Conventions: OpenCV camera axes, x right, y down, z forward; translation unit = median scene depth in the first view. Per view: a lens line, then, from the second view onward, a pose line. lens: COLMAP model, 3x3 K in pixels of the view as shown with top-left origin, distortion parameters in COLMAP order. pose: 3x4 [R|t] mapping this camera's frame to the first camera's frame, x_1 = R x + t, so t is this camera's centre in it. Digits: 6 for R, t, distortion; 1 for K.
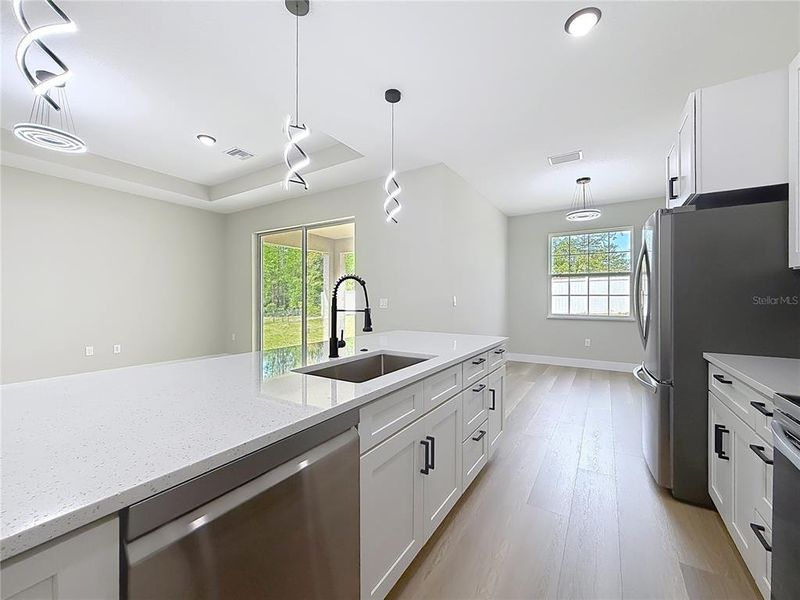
lens RADIAL K [[324.8, 0, 402.6], [0, 324.8, 300.0], [0, 0, 1]] dist [-0.001126, -0.000357]
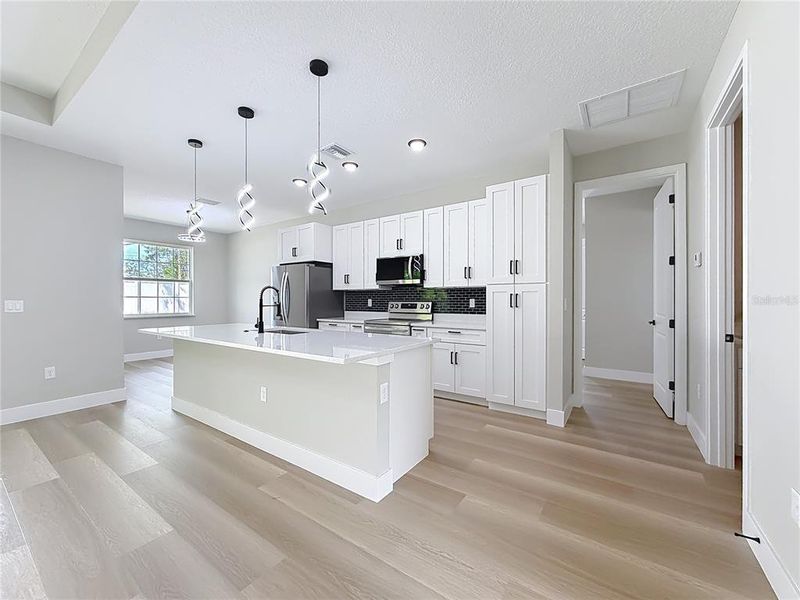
lens RADIAL K [[324.8, 0, 402.6], [0, 324.8, 300.0], [0, 0, 1]] dist [-0.001126, -0.000357]
pose [[0.042874, -0.003683, 0.999074, -1.418652], [0.007731, 0.999964, 0.003354, 0.000087], [-0.999051, 0.007580, 0.042901, 0.125746]]
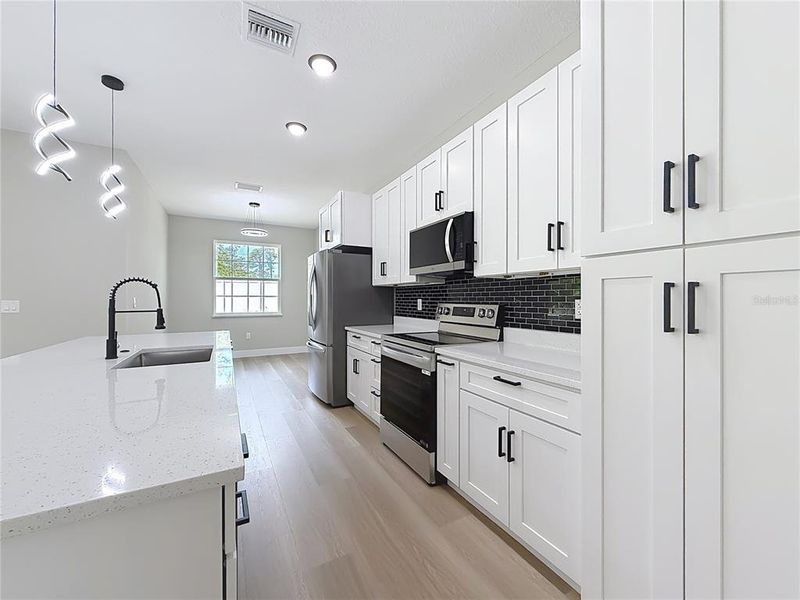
lens RADIAL K [[324.8, 0, 402.6], [0, 324.8, 300.0], [0, 0, 1]] dist [-0.001126, -0.000357]
pose [[0.487816, -0.006857, 0.872919, -0.478898], [0.006938, 0.999968, 0.003977, -0.001861], [-0.872919, 0.004117, 0.487848, -0.199170]]
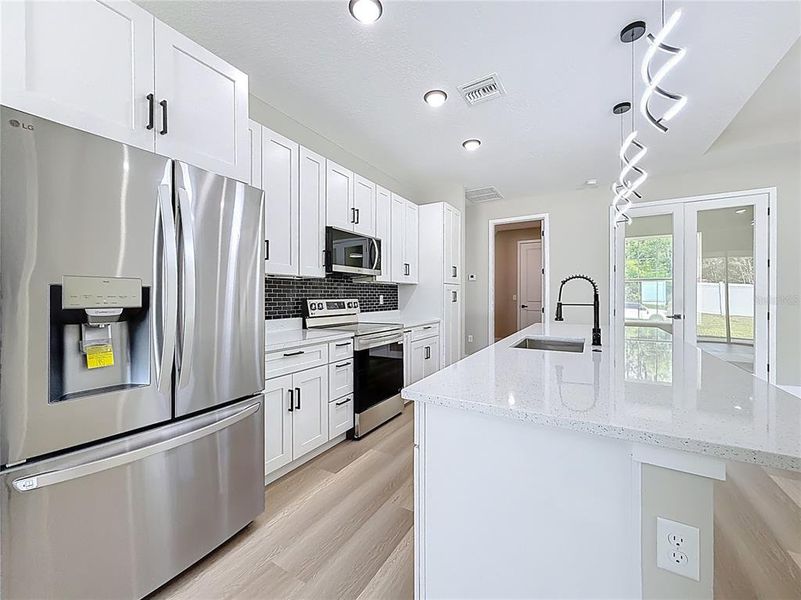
lens RADIAL K [[325.2, 0, 403.1], [0, 325.2, 300.0], [0, 0, 1]] dist [-0.001126, -0.000357]
pose [[-0.999234, -0.000840, -0.039136, 0.393384], [-0.001582, 0.999820, 0.018923, -0.005187], [0.039113, 0.018971, -0.999055, 1.595843]]
